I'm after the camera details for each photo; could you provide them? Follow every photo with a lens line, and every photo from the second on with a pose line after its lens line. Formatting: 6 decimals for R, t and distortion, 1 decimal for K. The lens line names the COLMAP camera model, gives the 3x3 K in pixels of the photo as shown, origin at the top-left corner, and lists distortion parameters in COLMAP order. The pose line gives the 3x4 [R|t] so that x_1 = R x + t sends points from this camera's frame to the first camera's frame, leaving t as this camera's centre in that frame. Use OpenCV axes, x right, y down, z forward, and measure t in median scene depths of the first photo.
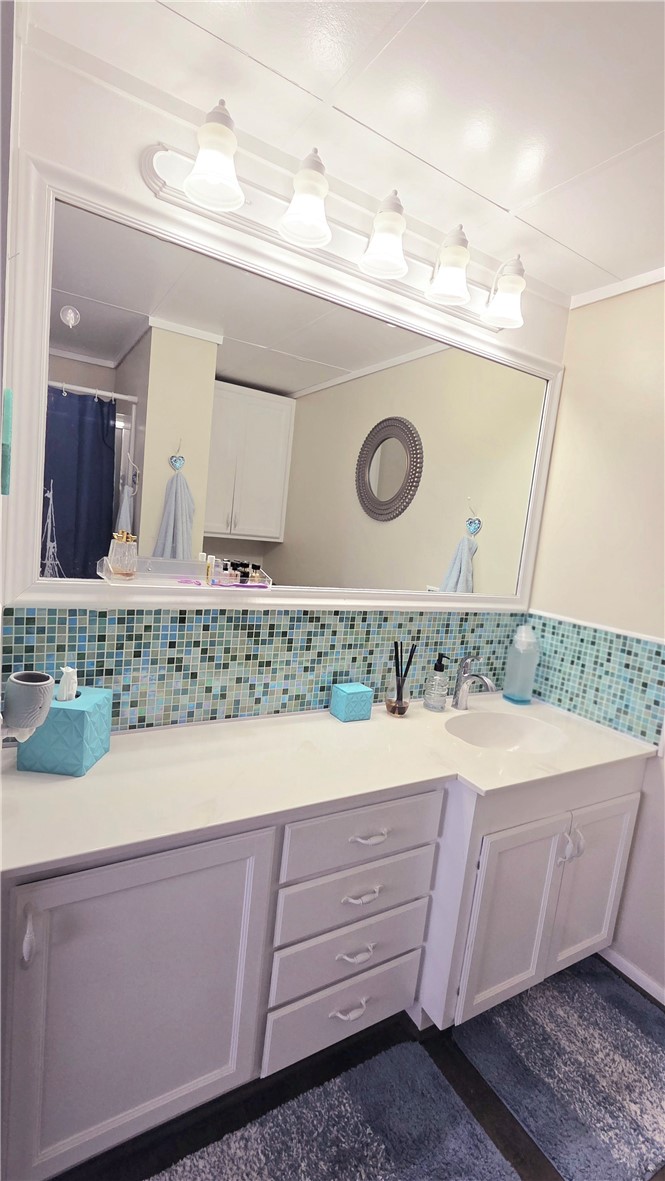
lens RADIAL K [[526.6, 0, 332.5], [0, 526.6, 590.5], [0, 0, 1]] dist [0.001100, 0.000018]
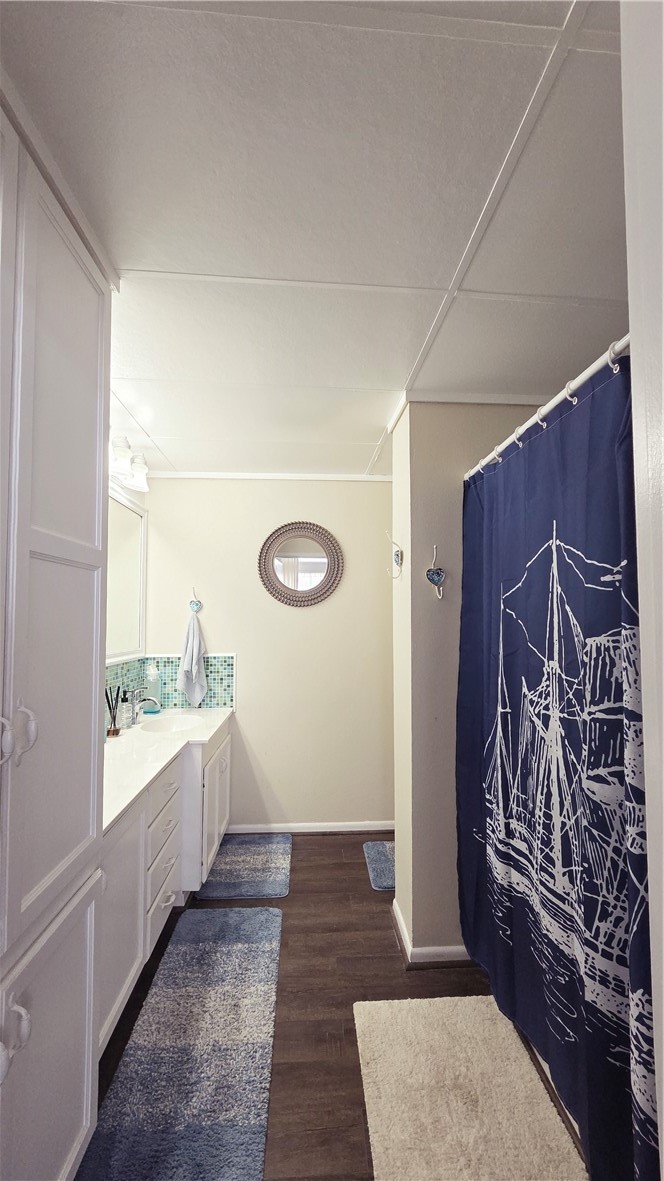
lens RADIAL K [[489.4, 0, 334.1], [0, 489.4, 592.8], [0, 0, 1]] dist [-0.000266, -0.000156]
pose [[0.449902, -0.056363, 0.891298, -0.915465], [0.162267, 0.986554, -0.019521, -0.038039], [-0.878213, 0.153411, 0.452998, -0.267835]]
